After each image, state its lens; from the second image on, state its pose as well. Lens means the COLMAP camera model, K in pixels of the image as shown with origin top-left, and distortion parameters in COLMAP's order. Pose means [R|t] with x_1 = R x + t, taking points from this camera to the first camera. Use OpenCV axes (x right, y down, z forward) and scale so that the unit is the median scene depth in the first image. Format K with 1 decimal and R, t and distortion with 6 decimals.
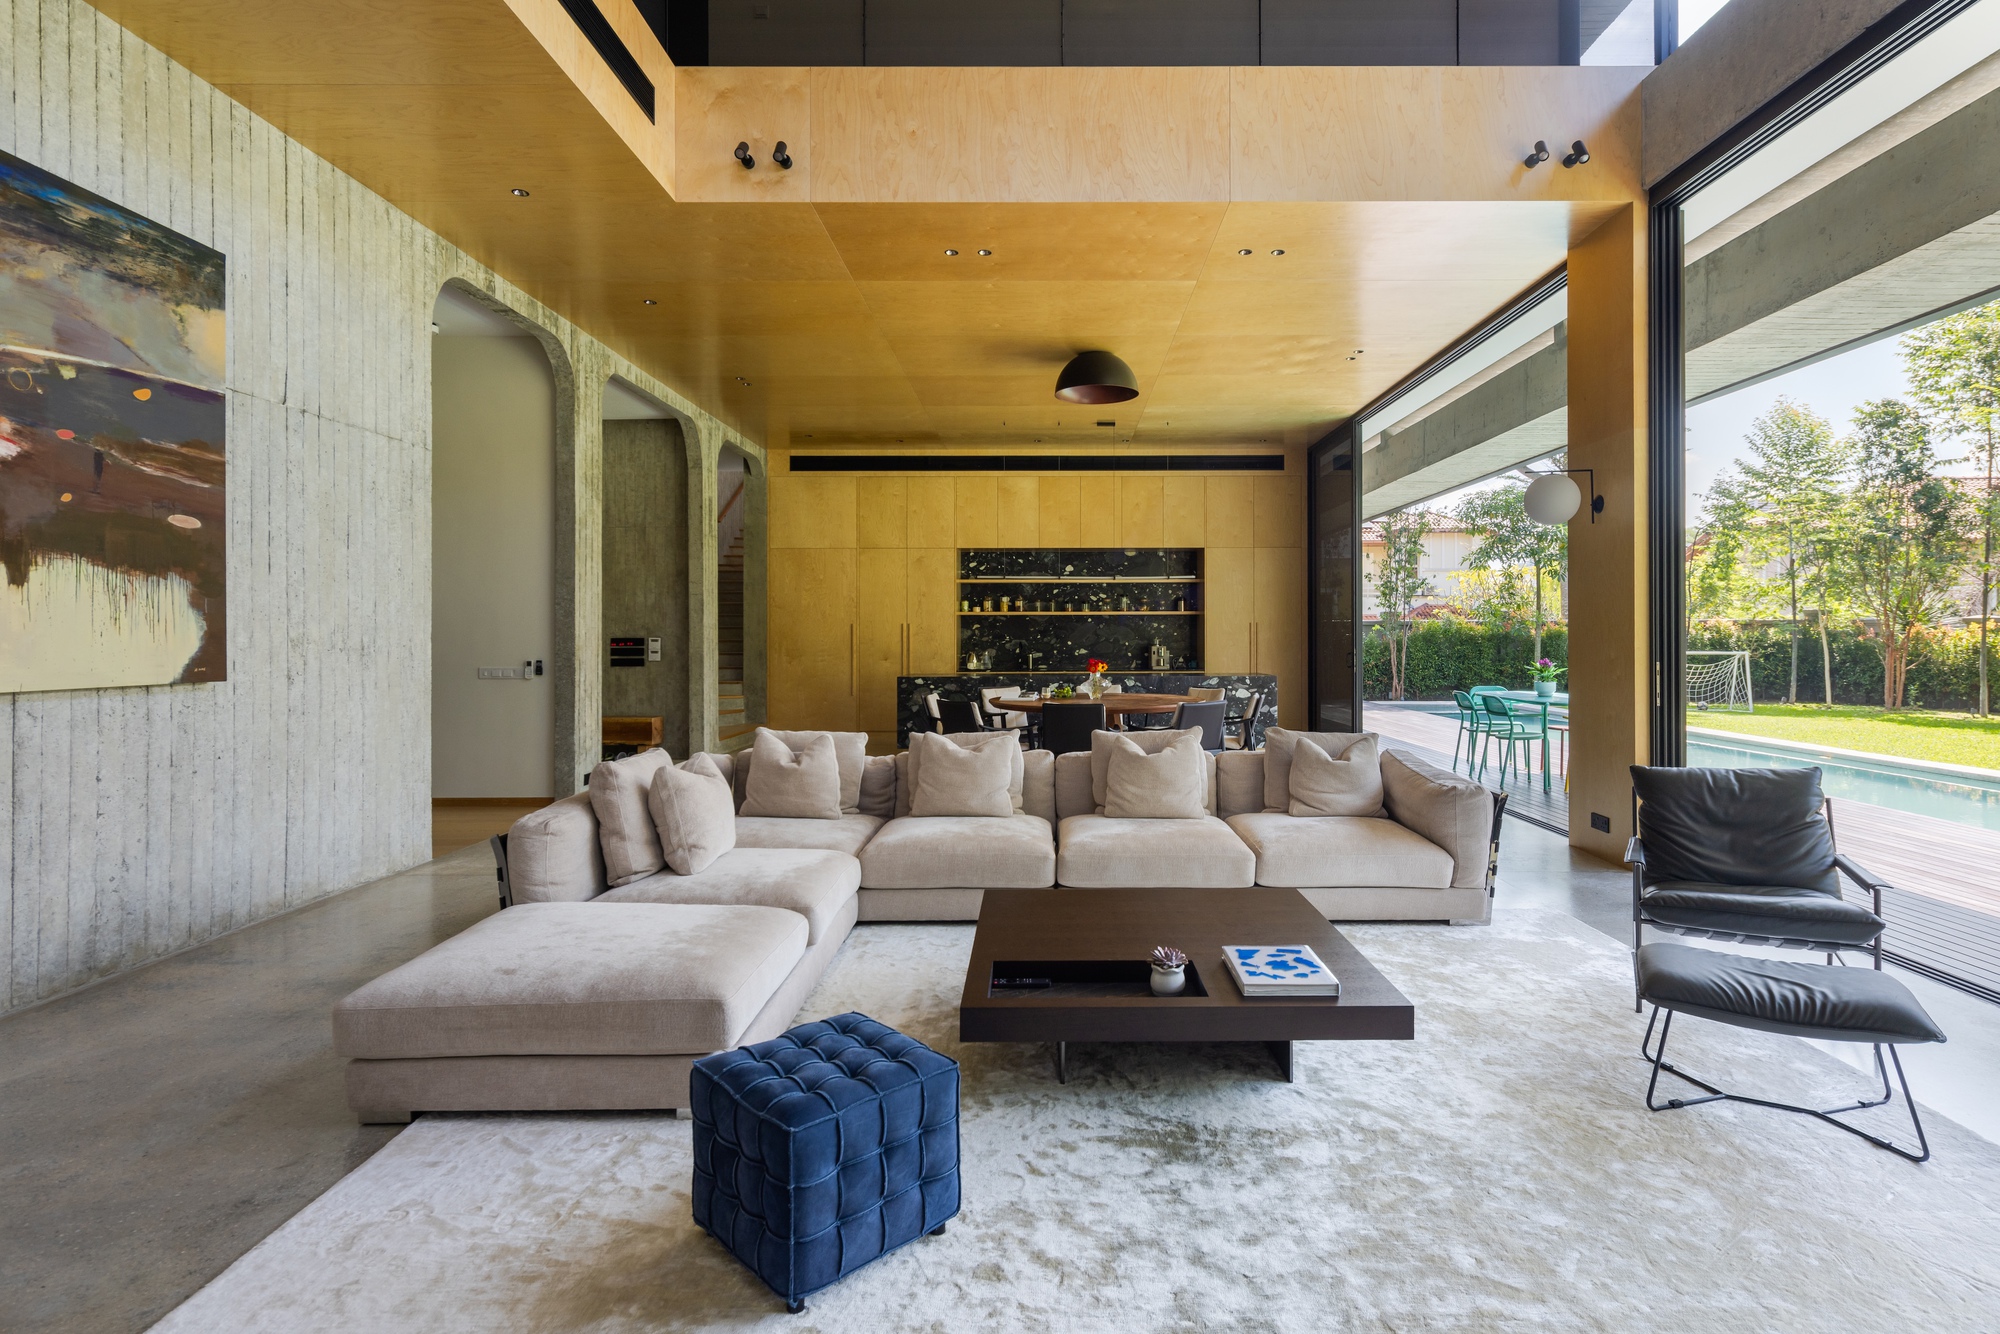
lens RADIAL K [[983.6, 0, 1048.8], [0, 983.6, 632.1], [0, 0, 1]] dist [-0.000558, -0.000207]
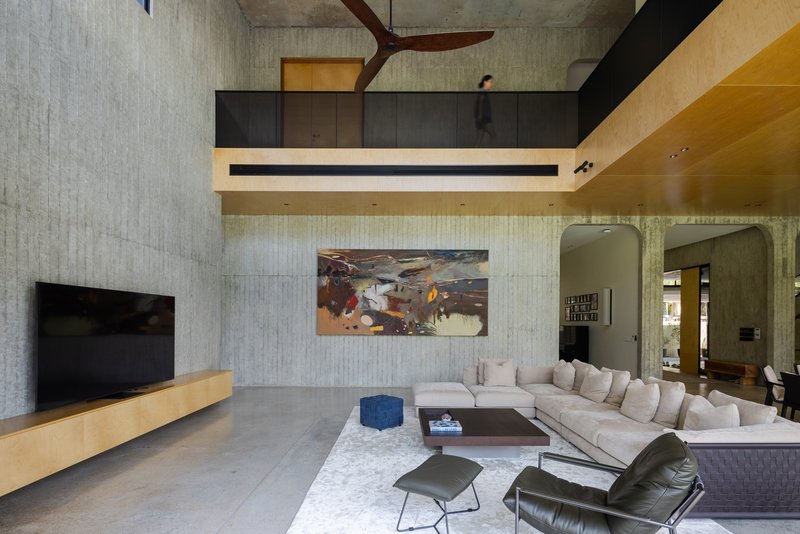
lens RADIAL K [[391.4, 0, 398.5], [0, 391.4, 323.7], [0, 0, 1]] dist [-0.000558, 0.000083]
pose [[-0.009577, 0.004643, -0.999943, 1.022093], [0.000622, 0.999989, 0.004637, -0.018450], [0.999954, -0.000577, -0.009580, 0.507070]]
